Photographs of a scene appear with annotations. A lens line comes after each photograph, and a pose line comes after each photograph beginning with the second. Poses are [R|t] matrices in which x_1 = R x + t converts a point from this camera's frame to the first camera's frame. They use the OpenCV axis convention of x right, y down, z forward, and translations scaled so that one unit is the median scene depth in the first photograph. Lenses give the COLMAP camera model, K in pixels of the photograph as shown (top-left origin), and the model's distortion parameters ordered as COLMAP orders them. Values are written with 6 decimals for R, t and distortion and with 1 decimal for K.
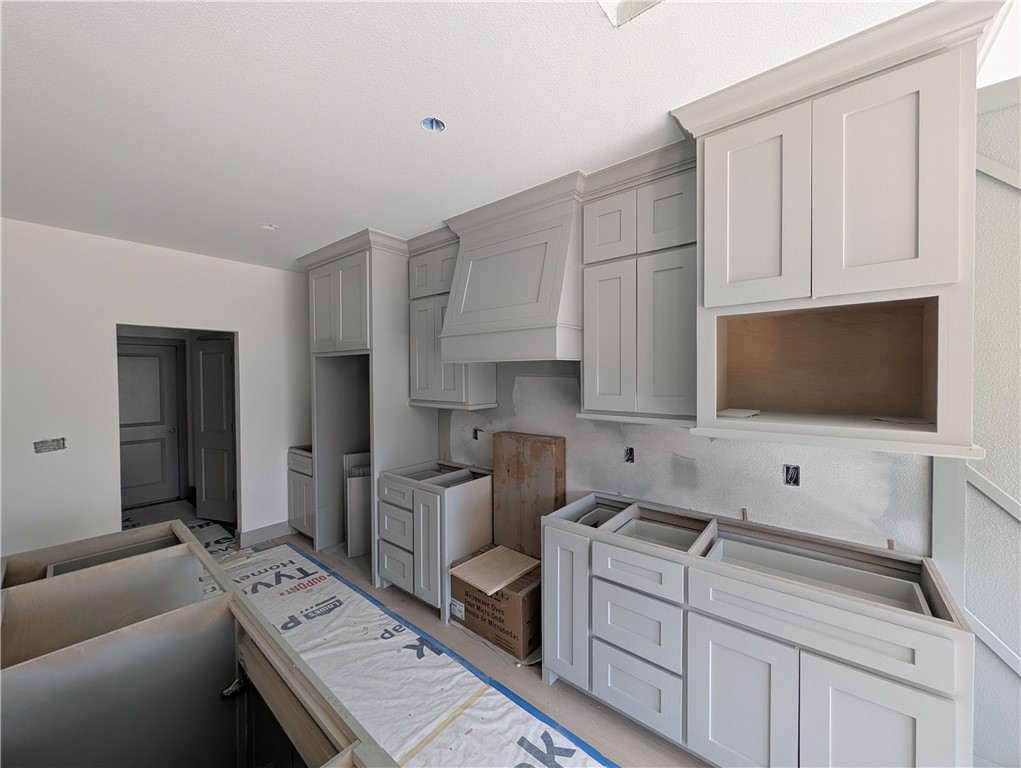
lens RADIAL K [[392.6, 0, 508.1], [0, 392.6, 382.6], [0, 0, 1]] dist [0.000845, -0.000010]
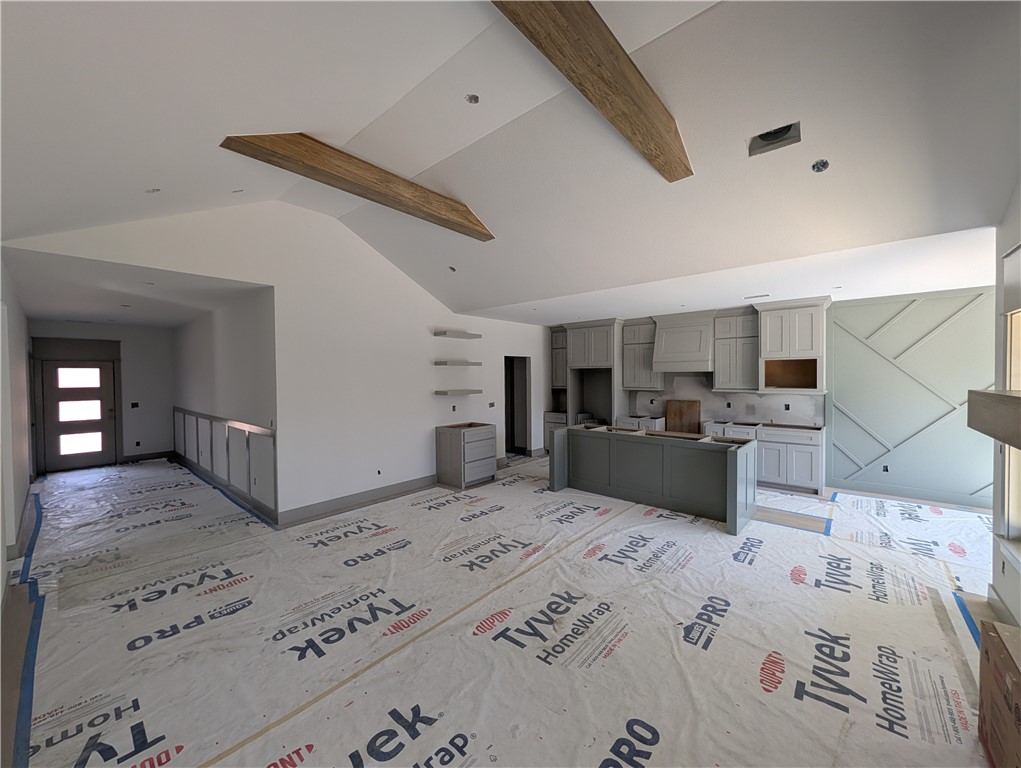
lens RADIAL K [[392.6, 0, 508.1], [0, 392.6, 382.6], [0, 0, 1]] dist [0.000845, -0.000010]
pose [[0.999459, -0.004536, -0.032577, -1.142310], [0.004541, 0.999990, 0.000082, 0.017827], [0.032577, -0.000230, 0.999469, -1.796678]]
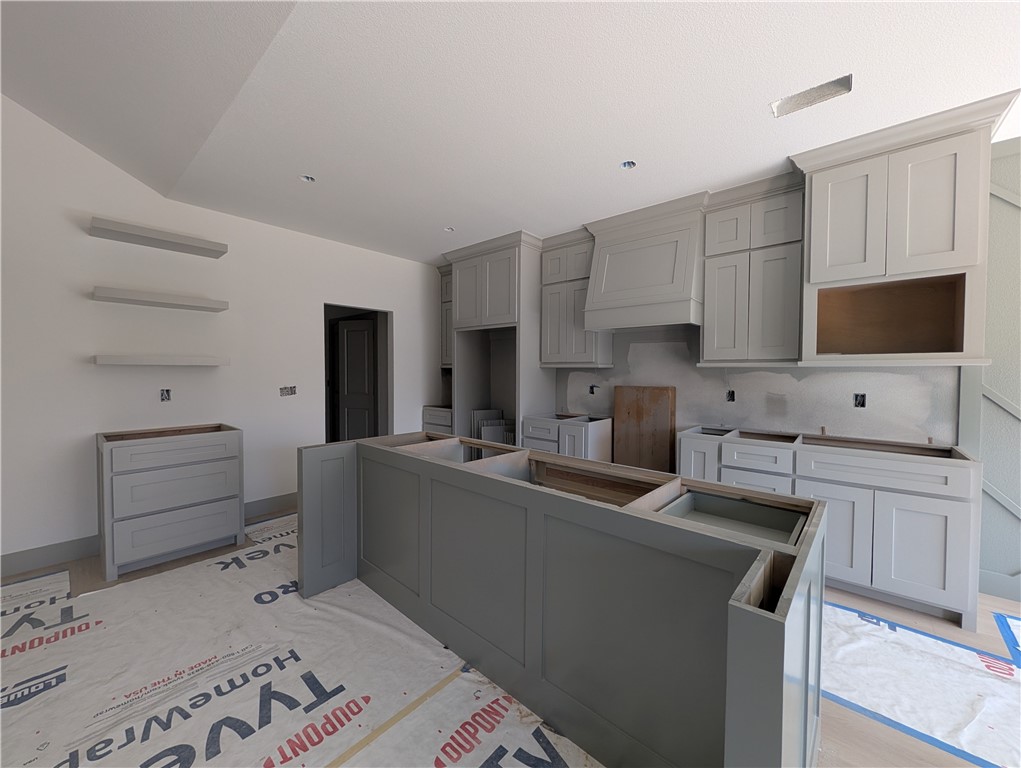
lens RADIAL K [[392.6, 0, 508.1], [0, 392.6, 382.6], [0, 0, 1]] dist [0.000845, -0.000010]
pose [[0.999471, 0.008484, -0.031386, -0.423476], [-0.008181, 0.999919, 0.009772, 0.129641], [0.031467, -0.009510, 0.999460, -0.392733]]
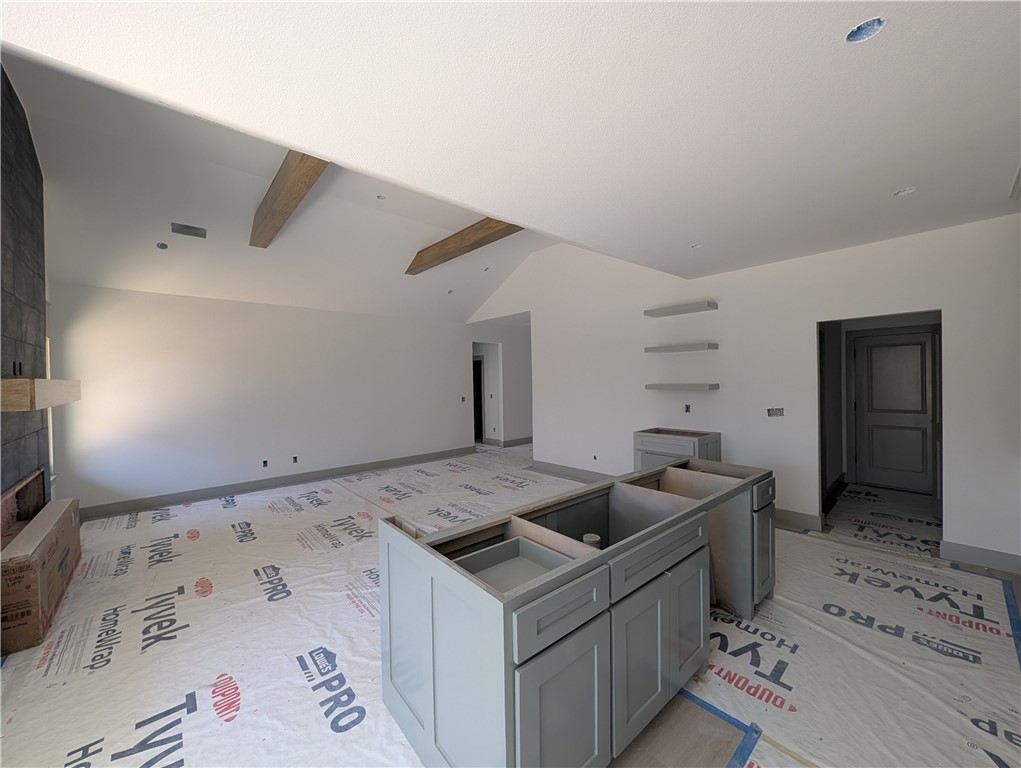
lens RADIAL K [[392.6, 0, 508.1], [0, 392.6, 382.6], [0, 0, 1]] dist [0.000845, -0.000010]
pose [[-0.158607, 0.015306, -0.987223, 0.507306], [-0.000288, 0.999879, 0.015549, 0.031843], [0.987342, 0.002750, -0.158583, 0.289873]]
